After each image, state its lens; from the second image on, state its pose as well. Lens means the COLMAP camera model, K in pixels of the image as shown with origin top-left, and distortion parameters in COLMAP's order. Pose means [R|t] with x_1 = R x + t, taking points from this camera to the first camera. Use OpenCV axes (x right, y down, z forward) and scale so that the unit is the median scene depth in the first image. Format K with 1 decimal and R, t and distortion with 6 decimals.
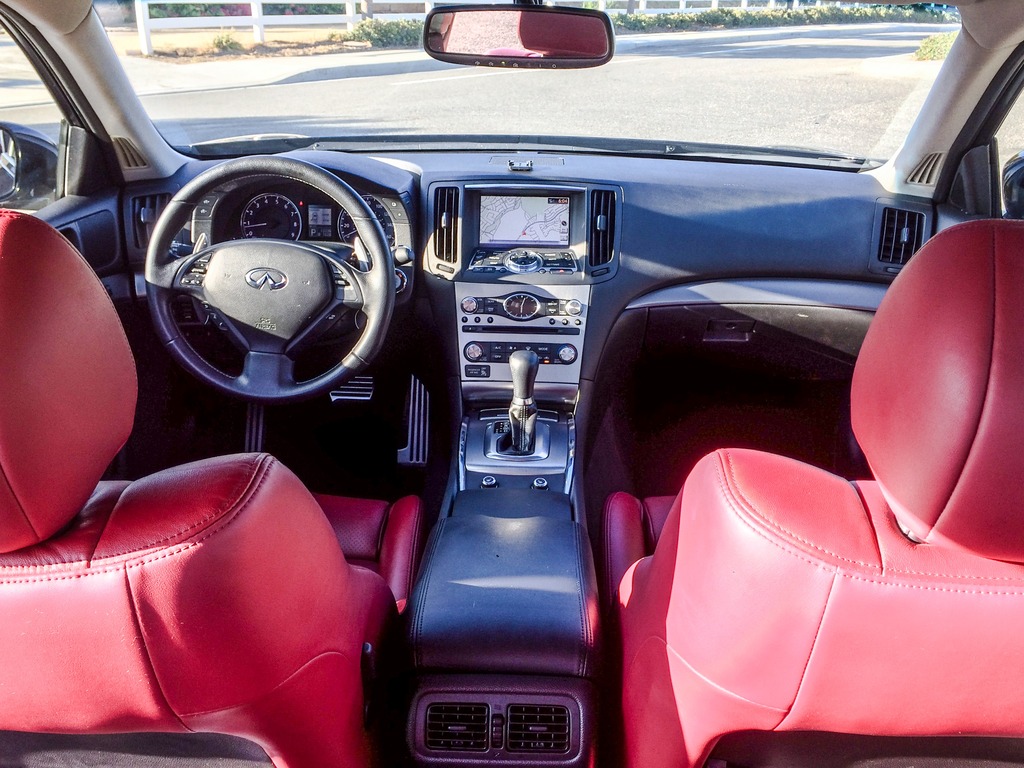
lens RADIAL K [[911.9, 0, 512.0], [0, 911.9, 384.0], [0, 0, 1]] dist [0.100874, -0.005530]
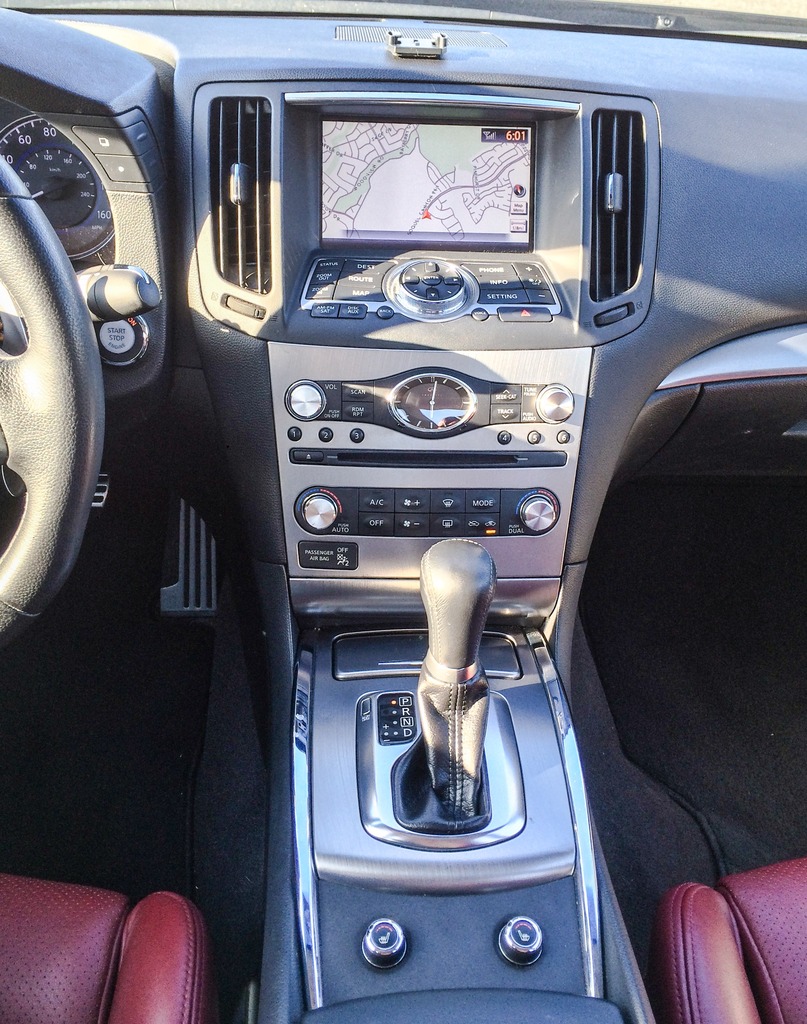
lens RADIAL K [[1087.0, 0, 421.1], [0, 1087.0, 512.1], [0, 0, 1]] dist [0.061222, -0.011911]
pose [[0.995460, -0.021047, 0.092821, -0.040909], [0.006179, 0.987477, 0.157645, -0.112287], [-0.094977, -0.156355, 0.983124, 0.496667]]
